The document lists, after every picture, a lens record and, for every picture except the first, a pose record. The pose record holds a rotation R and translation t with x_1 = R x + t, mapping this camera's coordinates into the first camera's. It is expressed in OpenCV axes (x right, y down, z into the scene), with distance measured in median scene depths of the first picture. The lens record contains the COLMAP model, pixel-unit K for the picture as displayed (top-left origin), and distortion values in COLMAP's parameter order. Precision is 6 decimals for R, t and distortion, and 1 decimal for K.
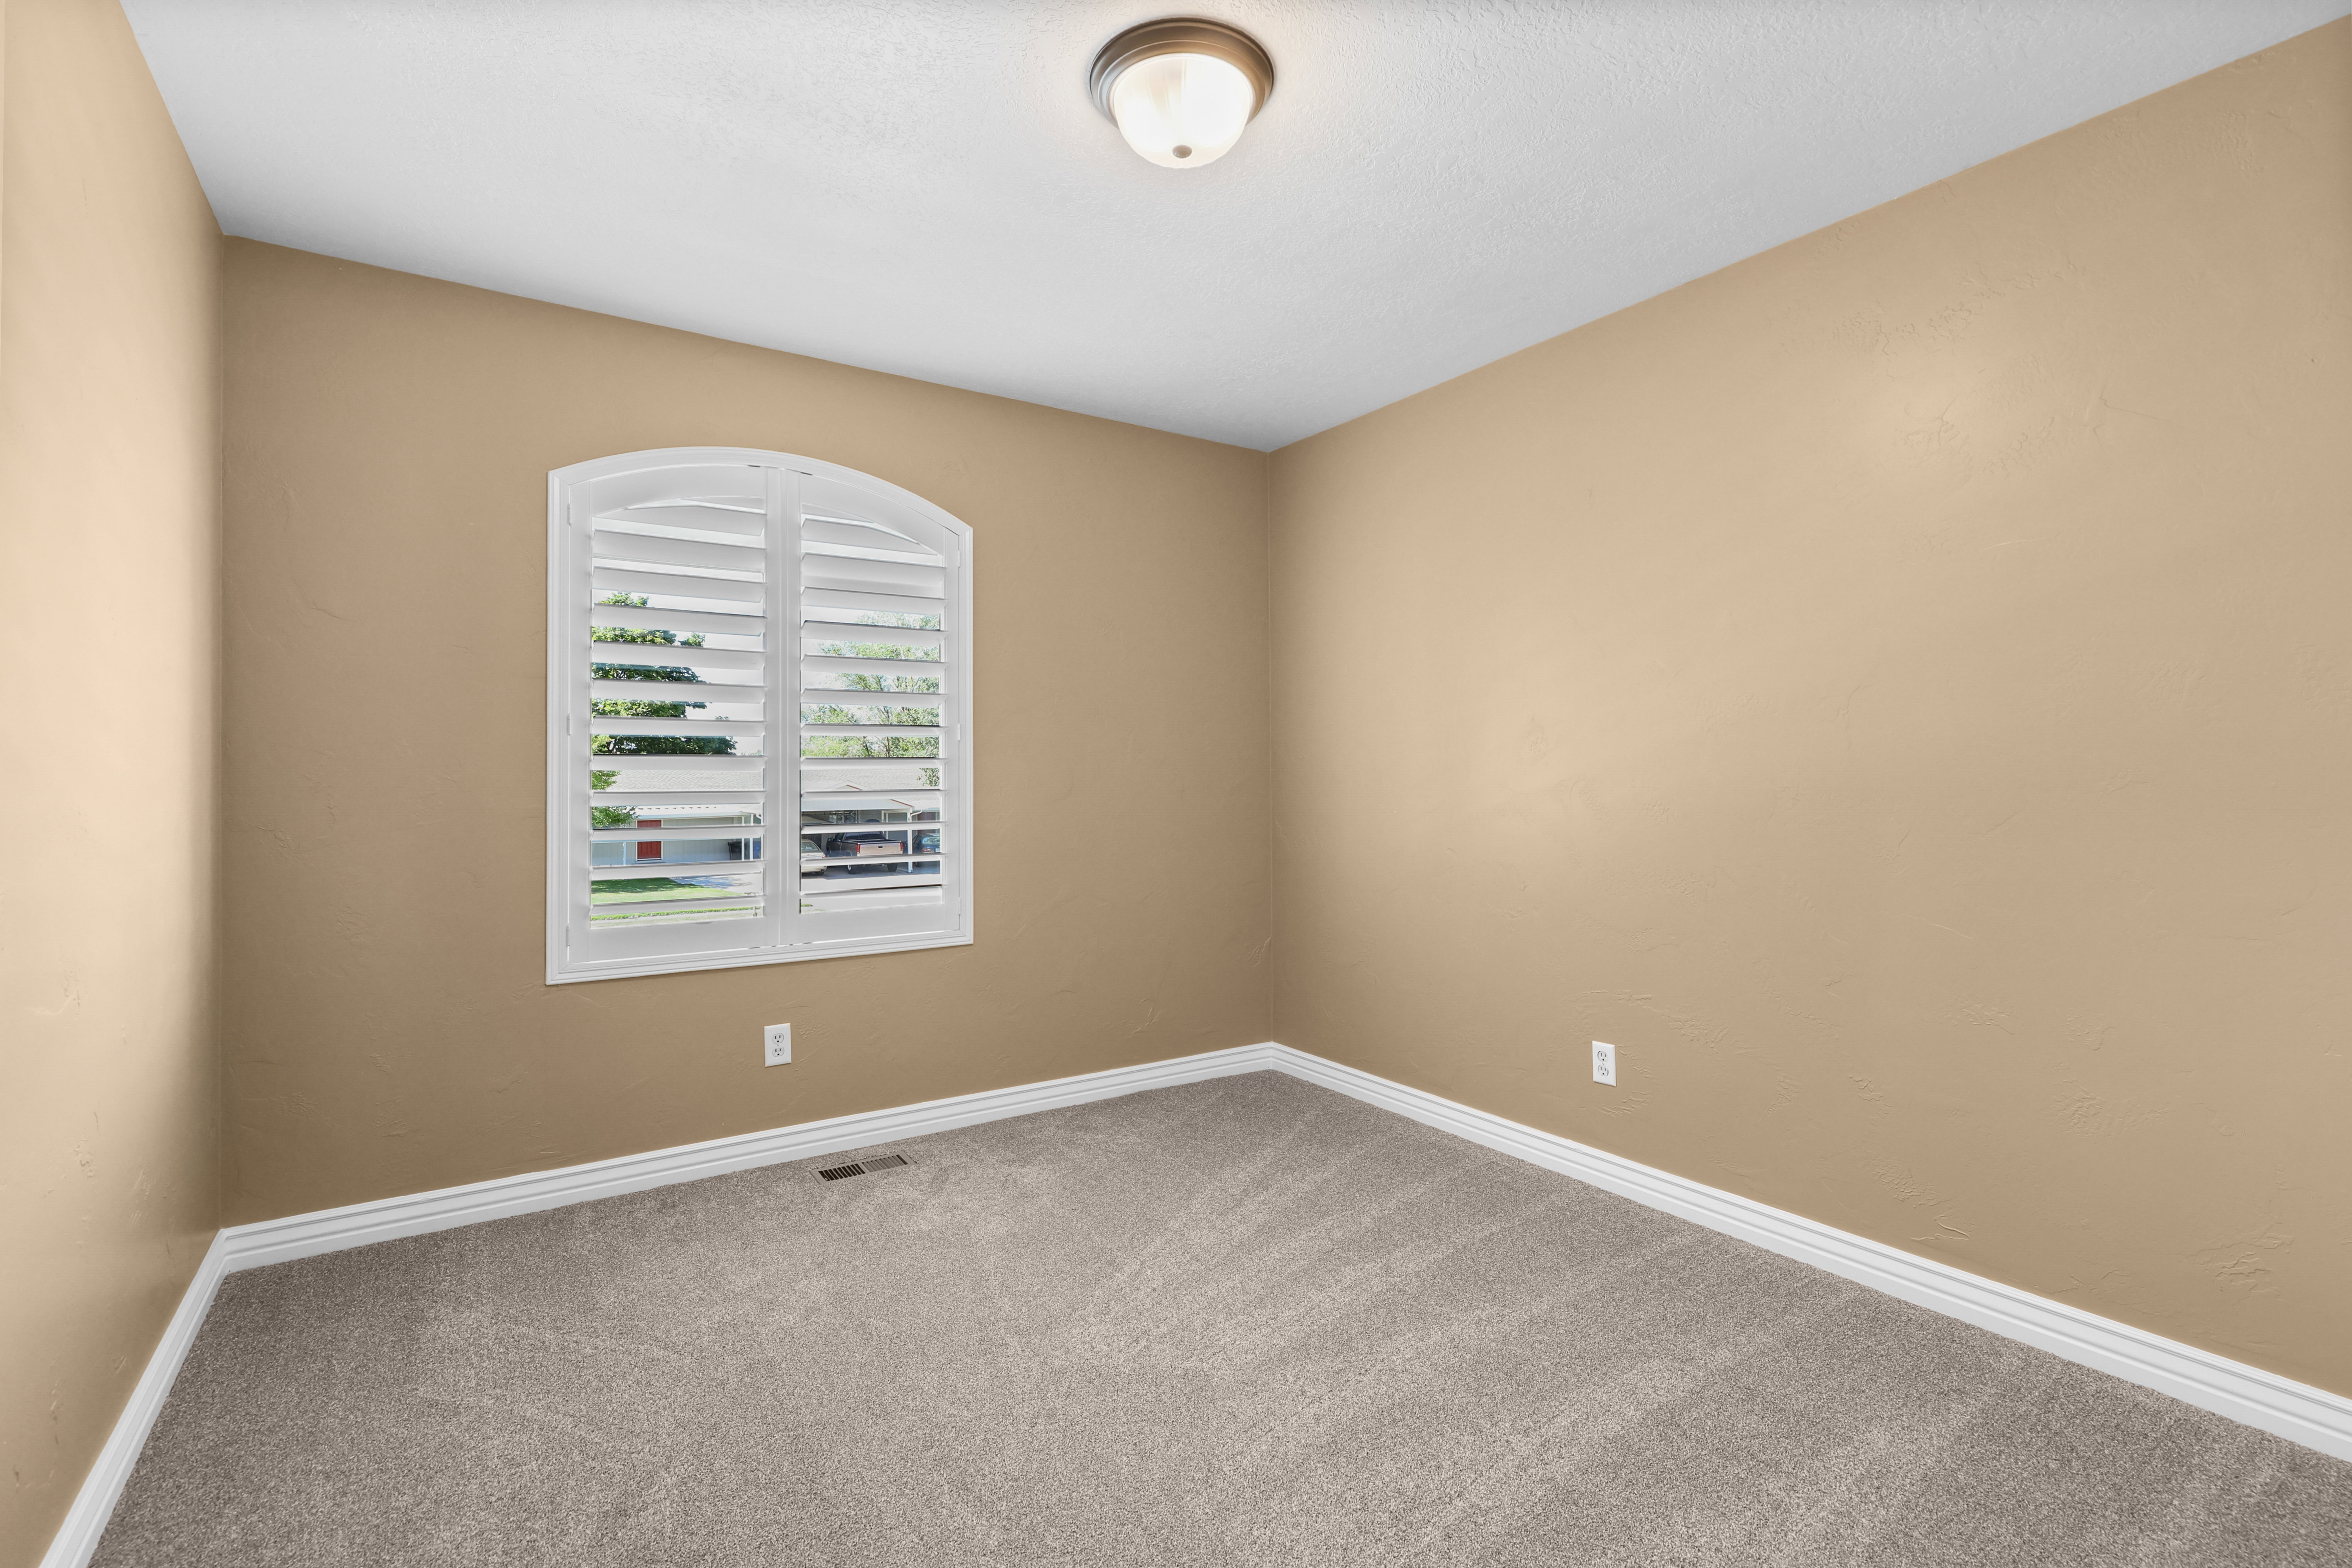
lens RADIAL K [[1069.3, 0, 1169.7], [0, 1069.3, 778.7], [0, 0, 1]] dist [0.002931, 0.000285]
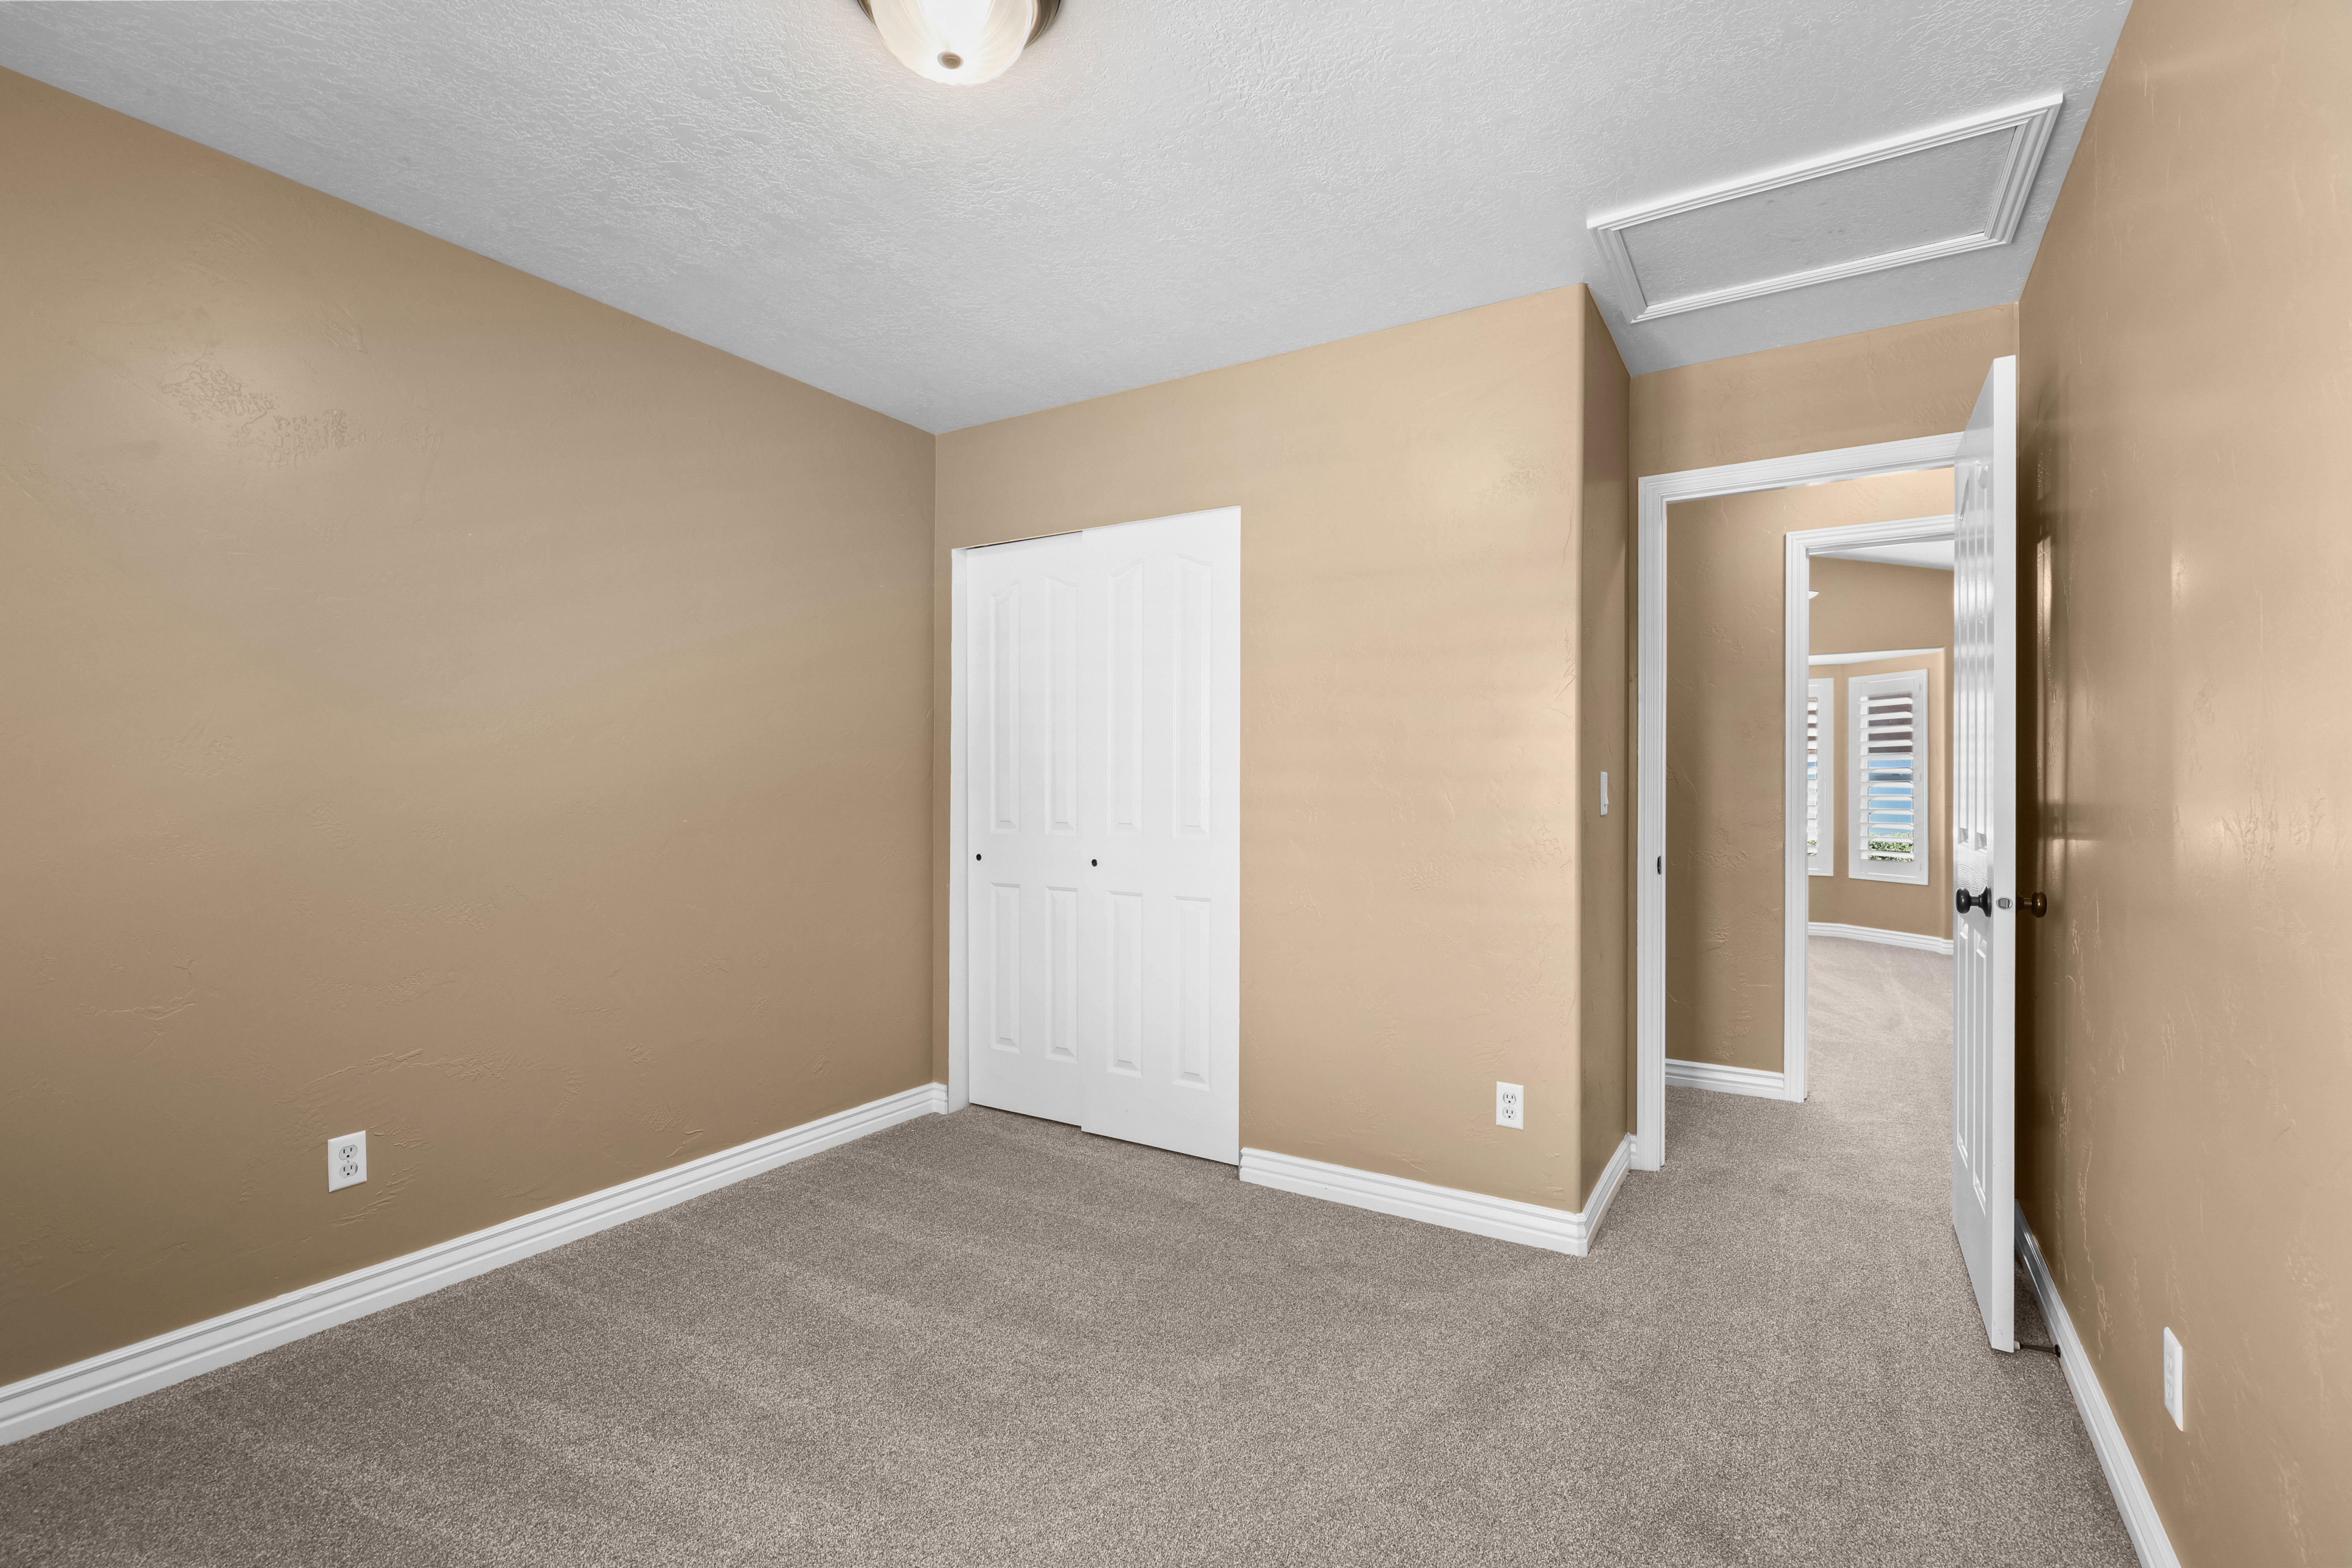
lens RADIAL K [[1069.3, 0, 1169.3], [0, 1069.3, 784.6], [0, 0, 1]] dist [0.002931, 0.000285]
pose [[-0.416869, -0.002148, 0.908964, -0.649146], [0.001772, 0.999993, 0.003176, -0.010765], [-0.908965, 0.002935, -0.416863, 0.917370]]
